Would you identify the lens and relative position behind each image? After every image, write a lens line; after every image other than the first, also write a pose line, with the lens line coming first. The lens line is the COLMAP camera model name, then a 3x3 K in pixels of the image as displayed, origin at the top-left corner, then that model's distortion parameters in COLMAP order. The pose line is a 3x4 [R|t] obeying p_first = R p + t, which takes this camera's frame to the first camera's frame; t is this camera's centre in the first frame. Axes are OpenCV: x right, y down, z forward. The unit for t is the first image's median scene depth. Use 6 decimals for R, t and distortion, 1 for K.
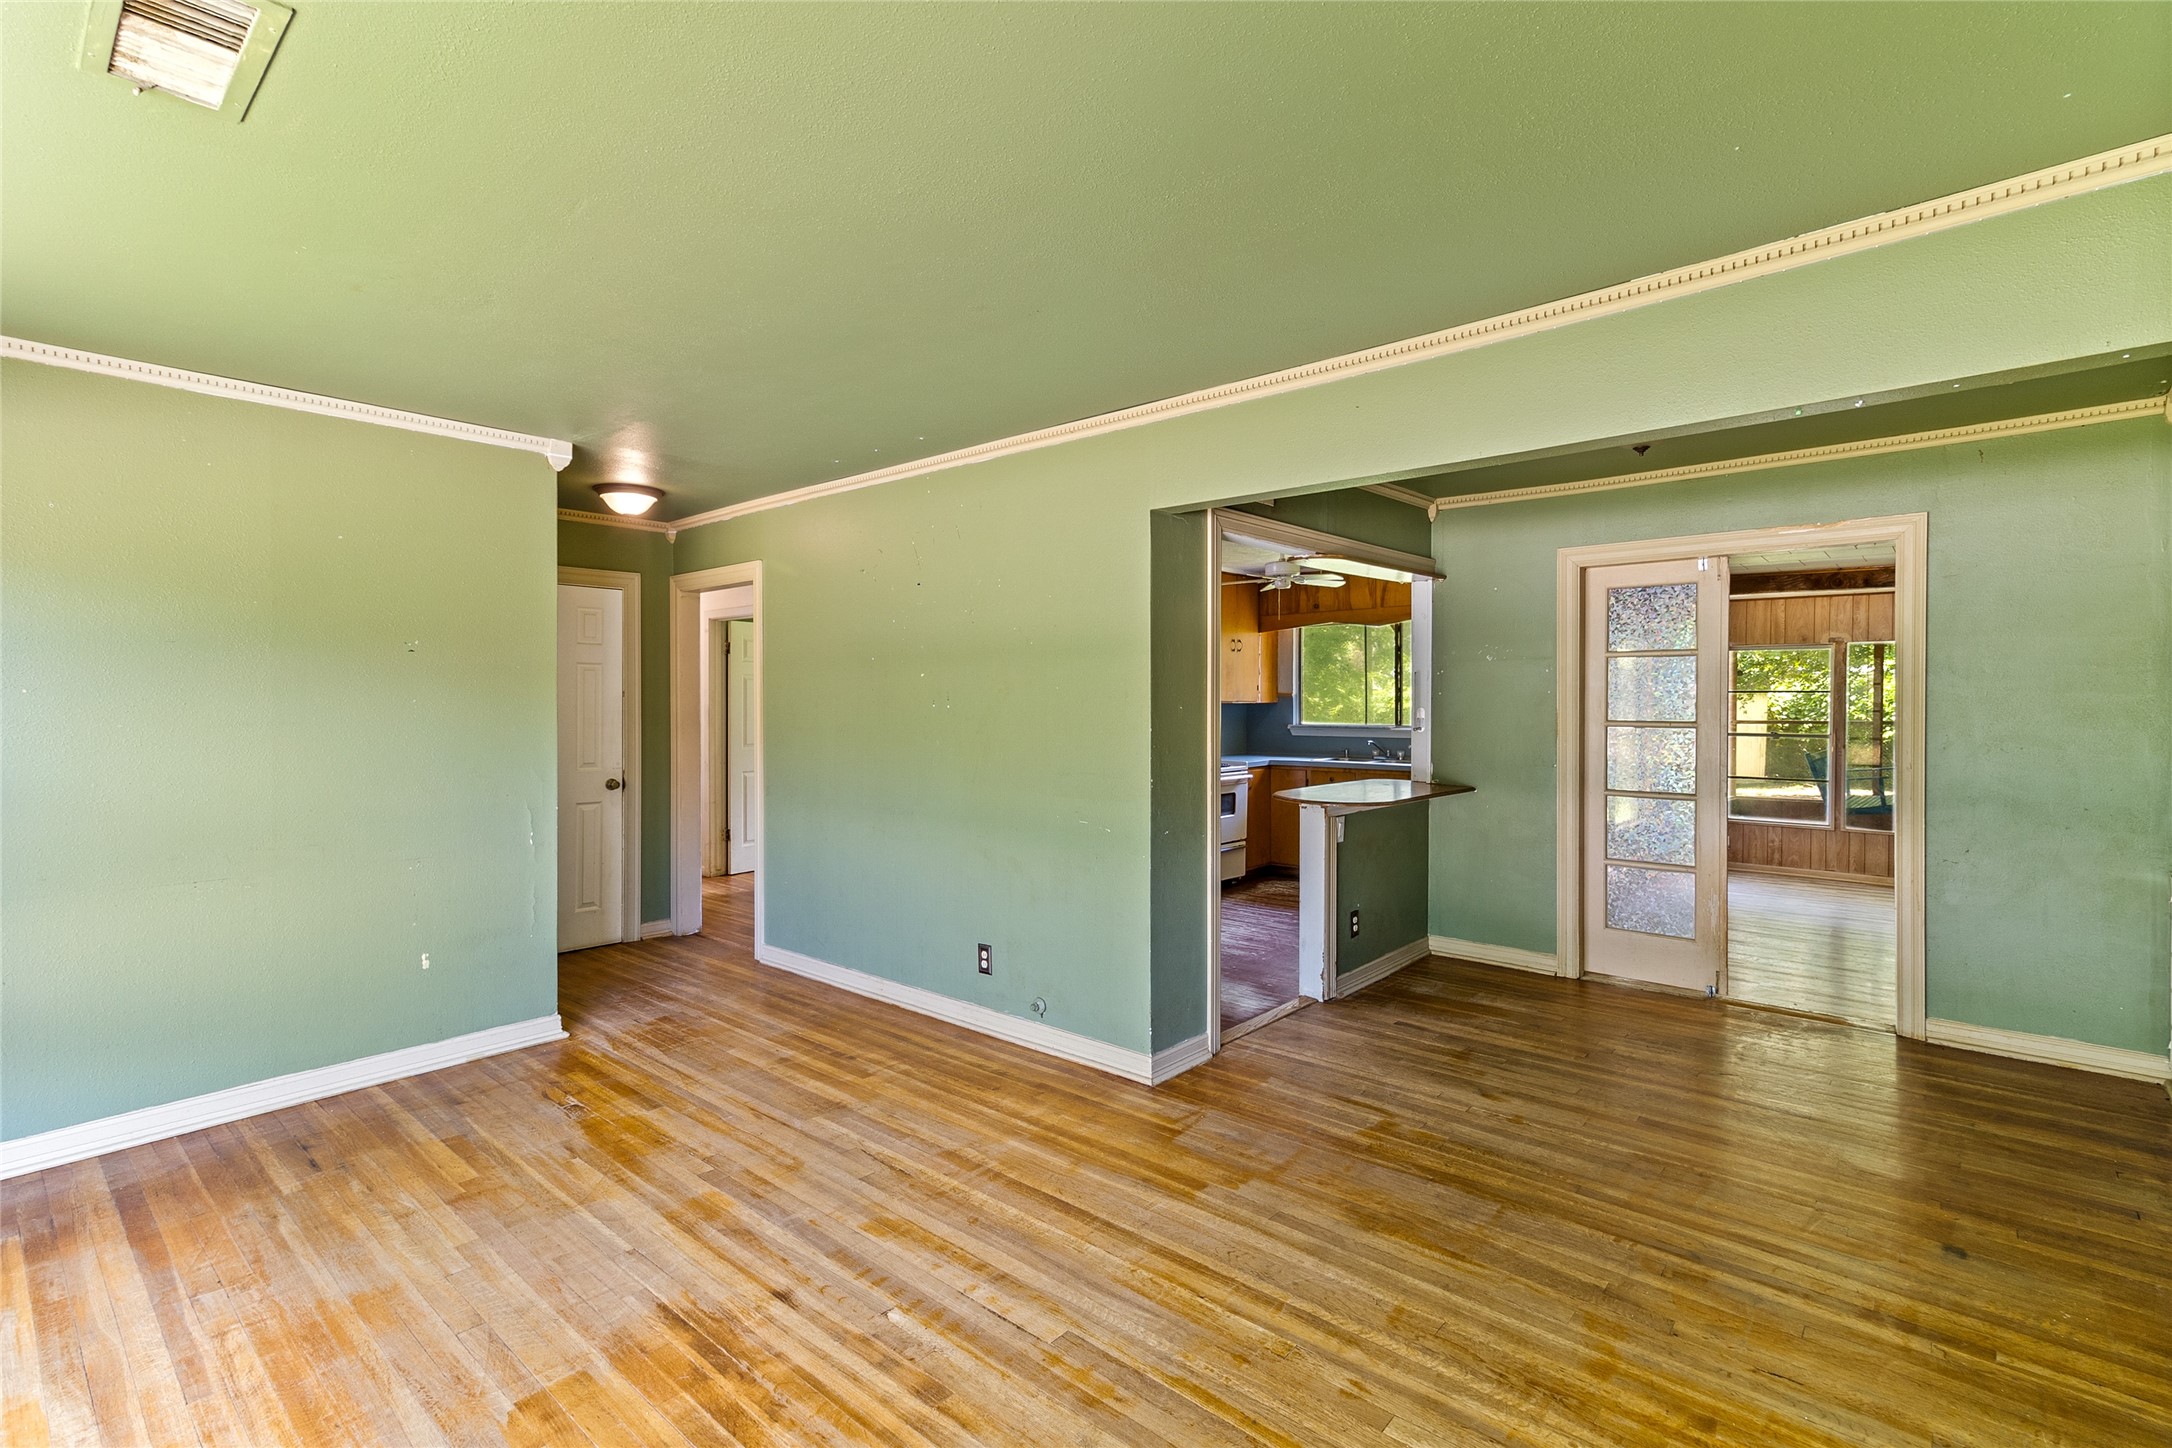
lens RADIAL K [[1009.2, 0, 1098.9], [0, 1009.2, 711.0], [0, 0, 1]] dist [0.015162, 0.002827]
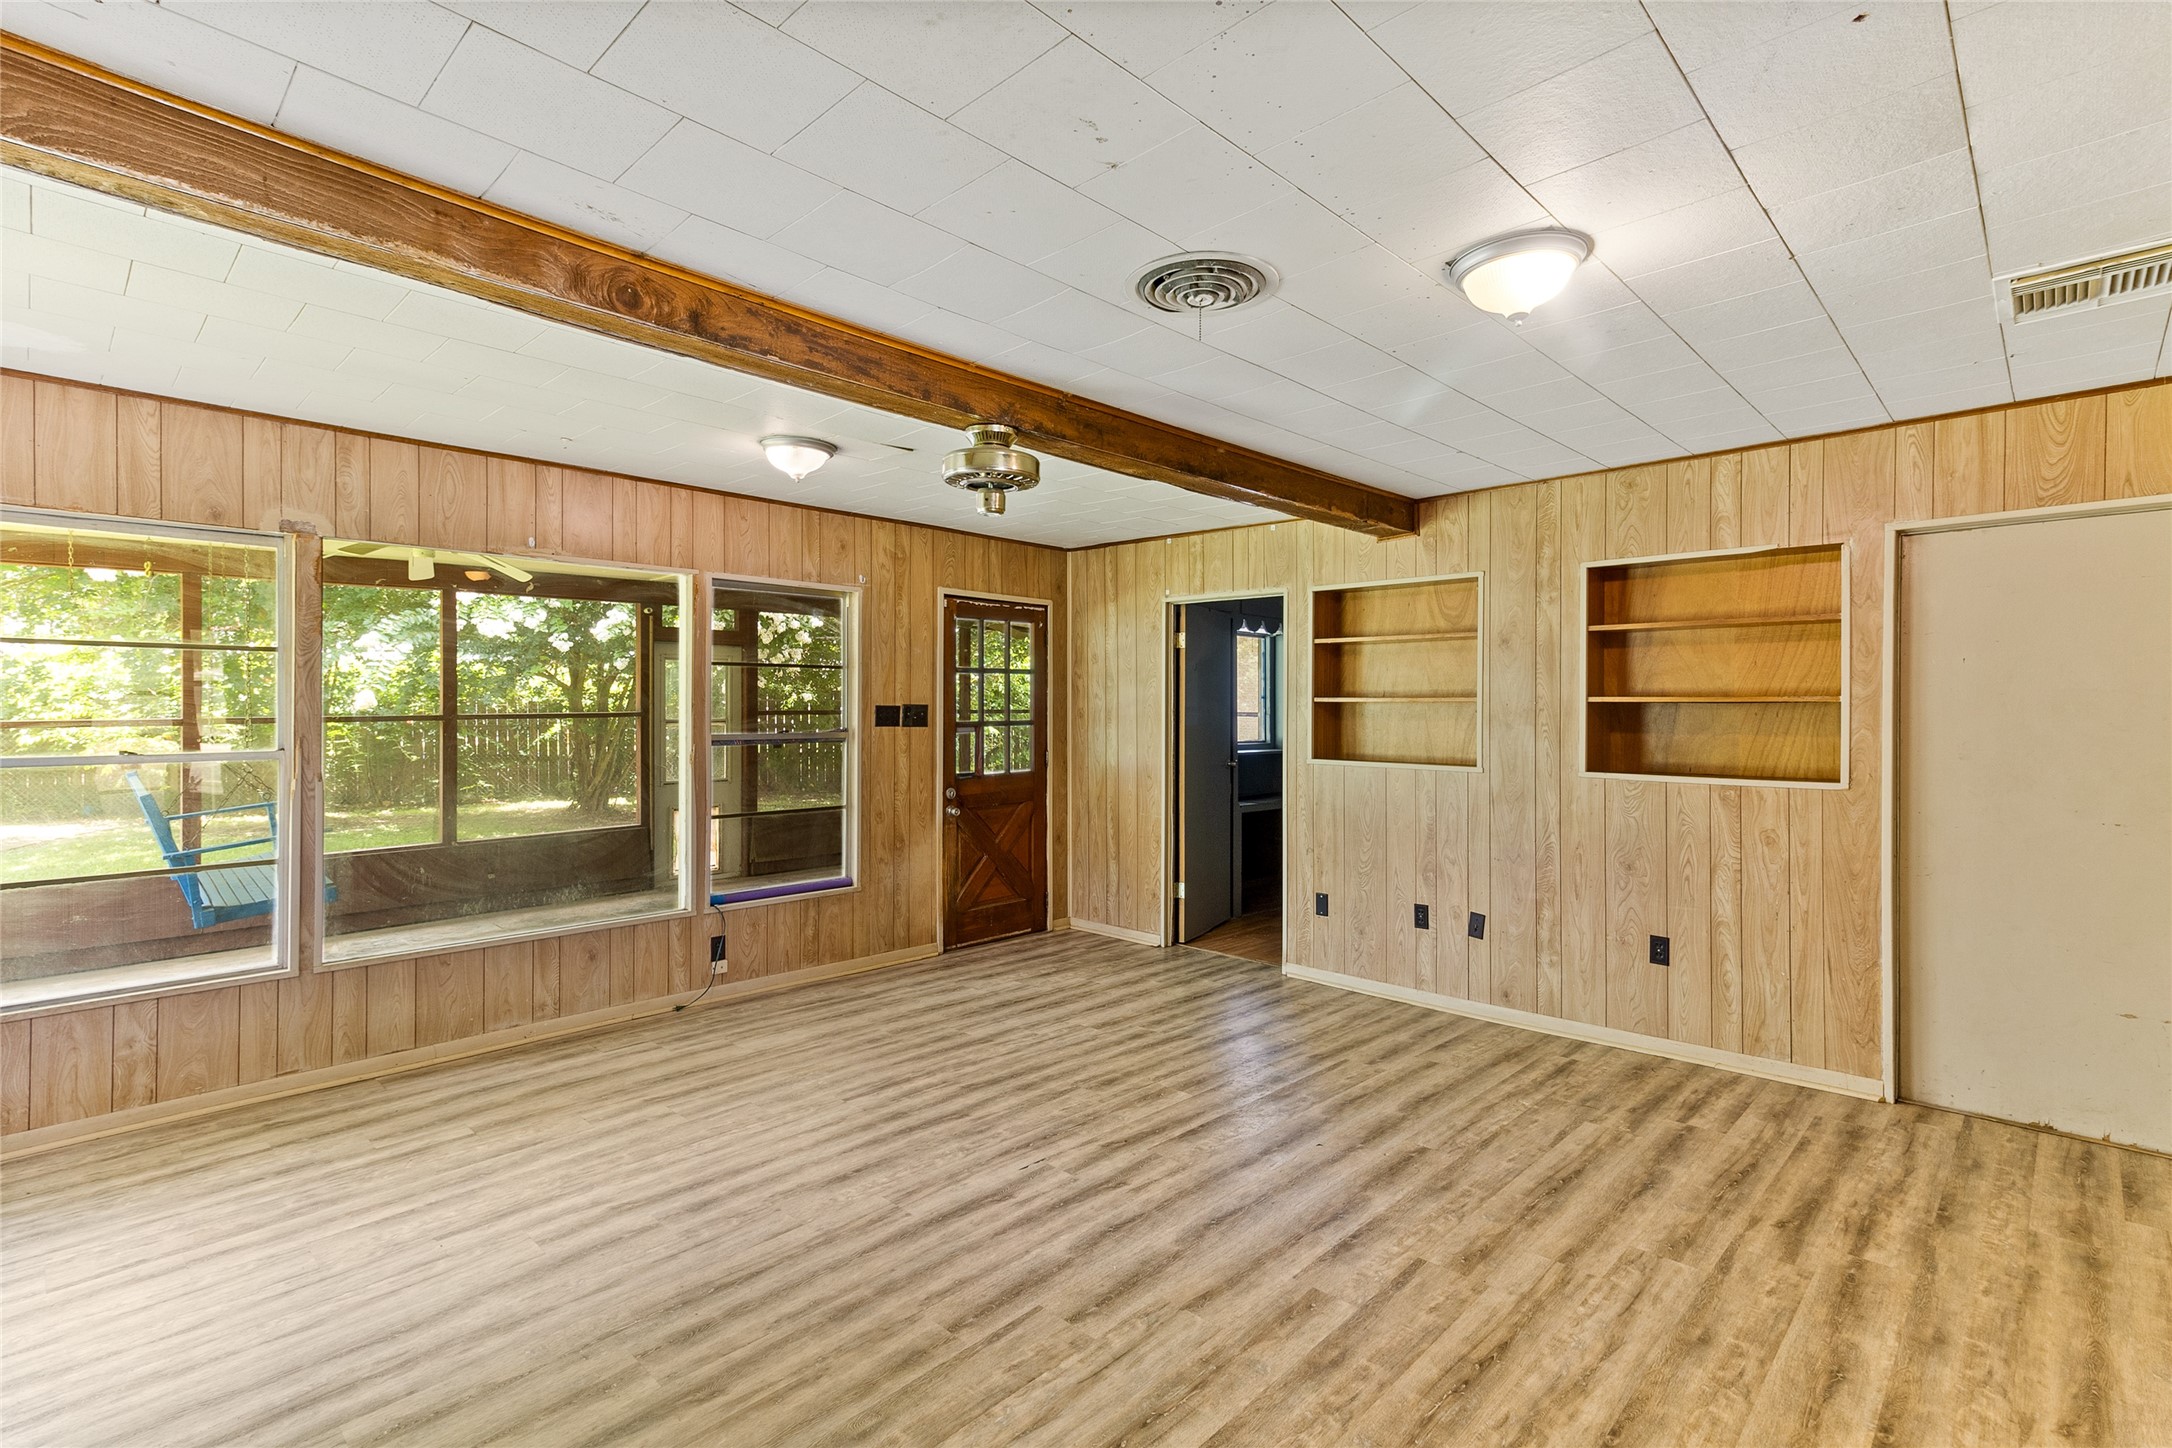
lens RADIAL K [[1009.2, 0, 1069.5], [0, 1009.2, 717.6], [0, 0, 1]] dist [0.015162, 0.002827]
pose [[0.066551, -0.012928, 0.997699, 0.339549], [0.009388, 0.999880, 0.012330, 0.007190], [-0.997739, 0.008546, 0.066665, 0.688064]]
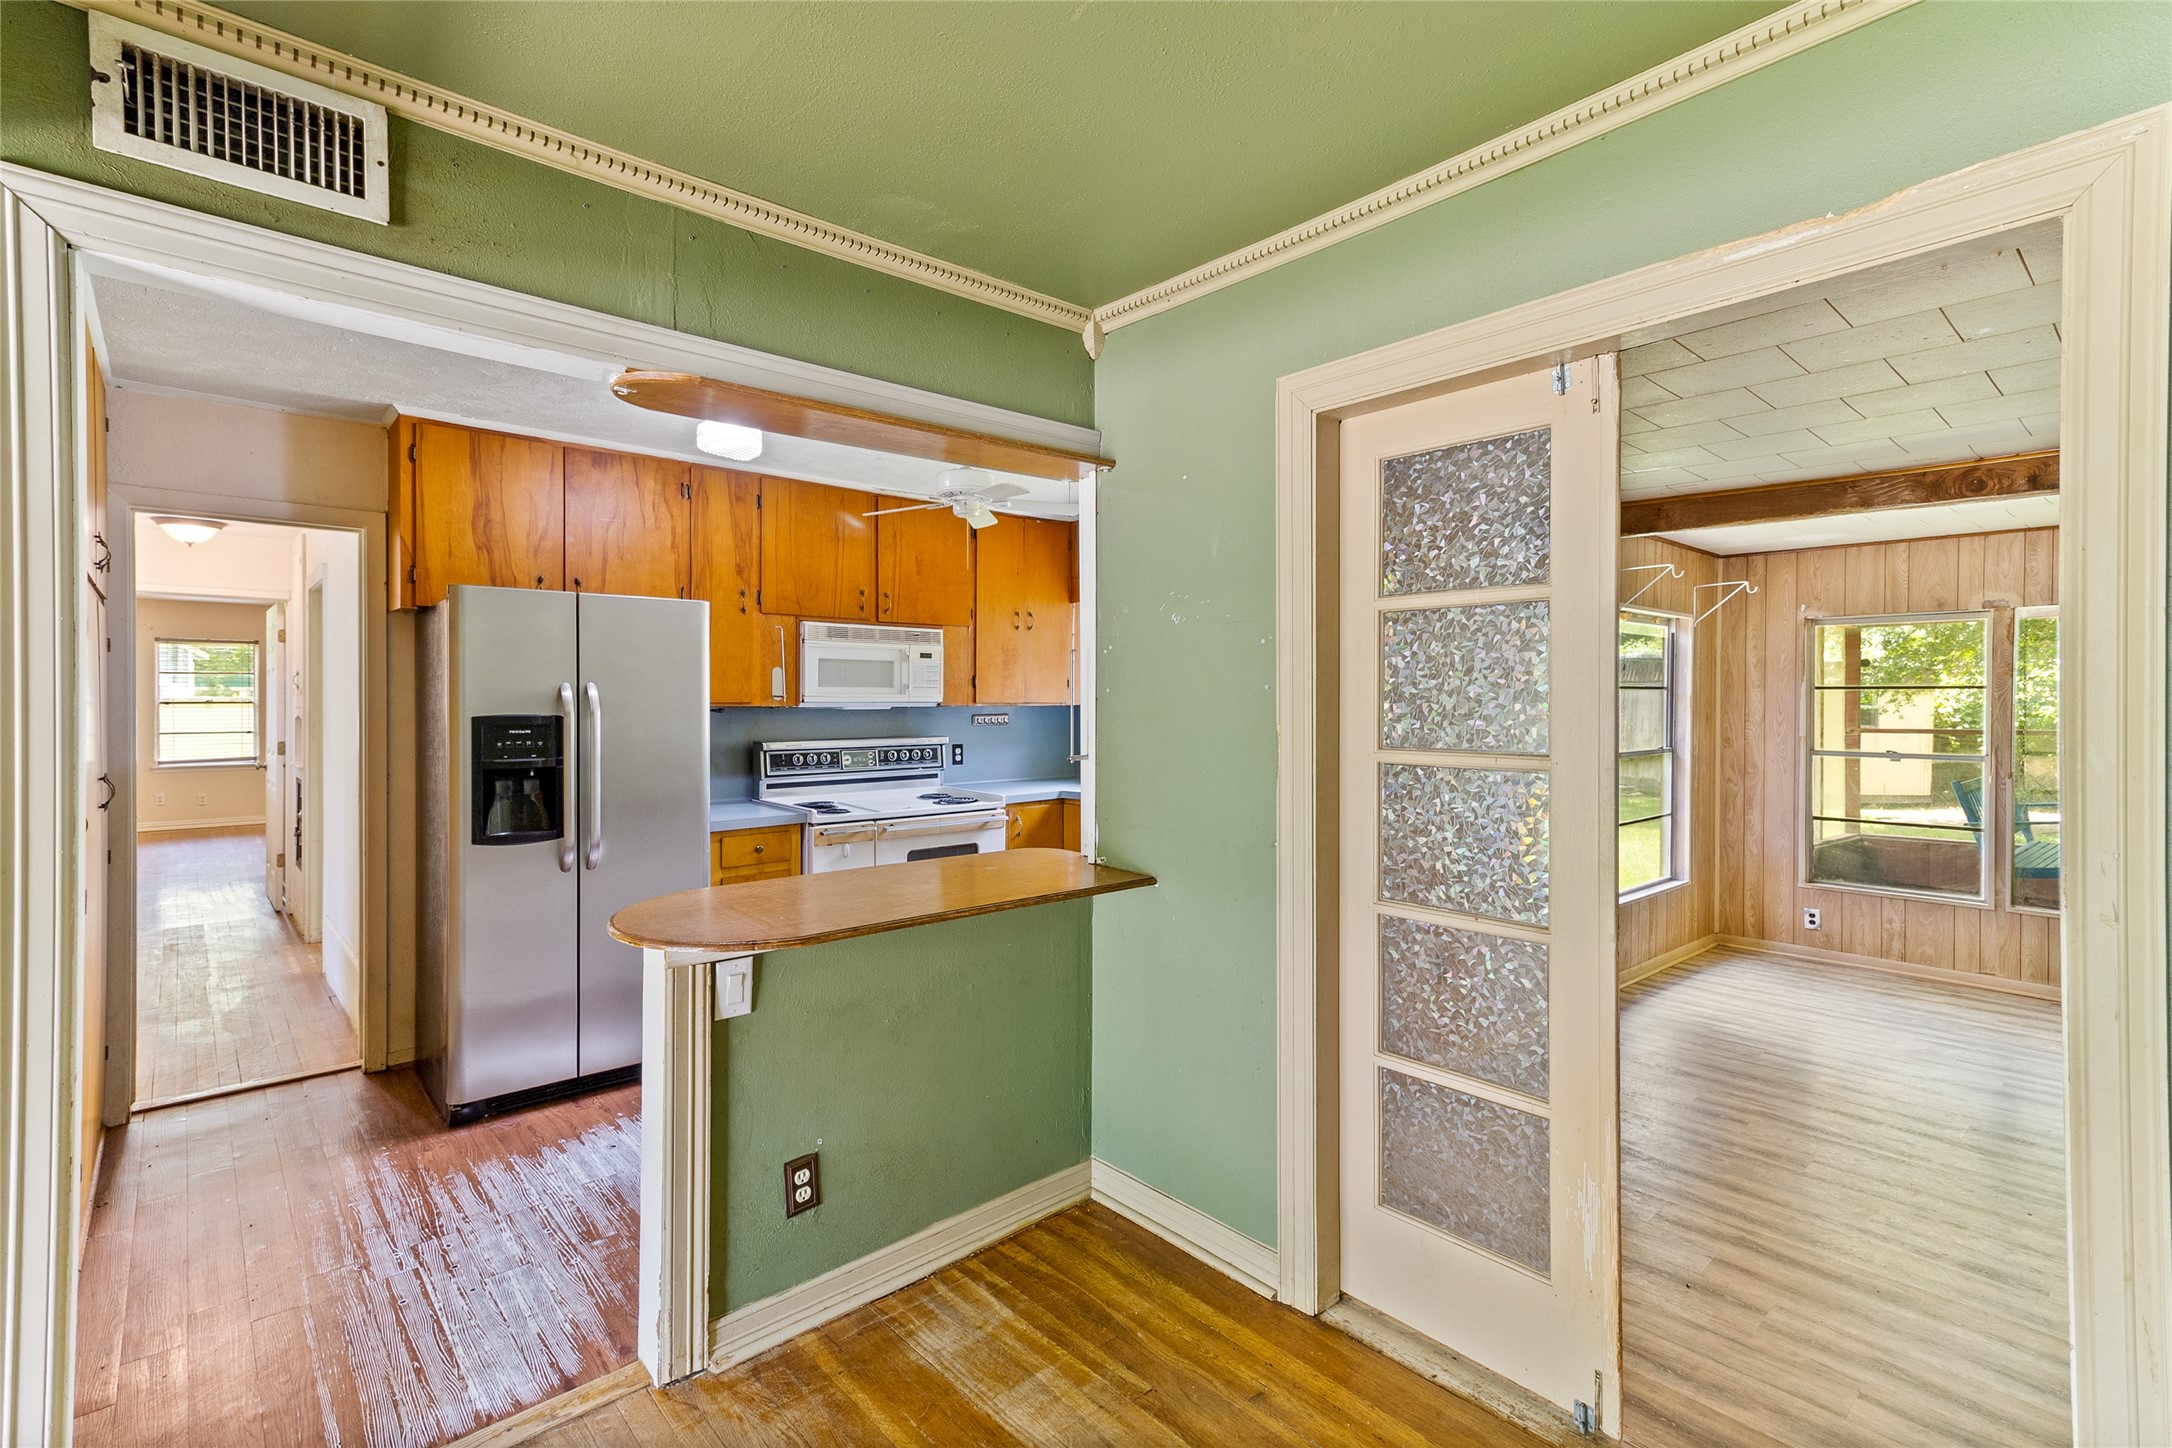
lens RADIAL K [[1009.2, 0, 1108.2], [0, 1009.2, 703.7], [0, 0, 1]] dist [0.015162, 0.002827]
pose [[0.993459, 0.000378, -0.114187, 0.271274], [-0.001106, 0.999979, -0.006320, -0.004845], [0.114183, 0.006405, 0.993439, 0.335595]]
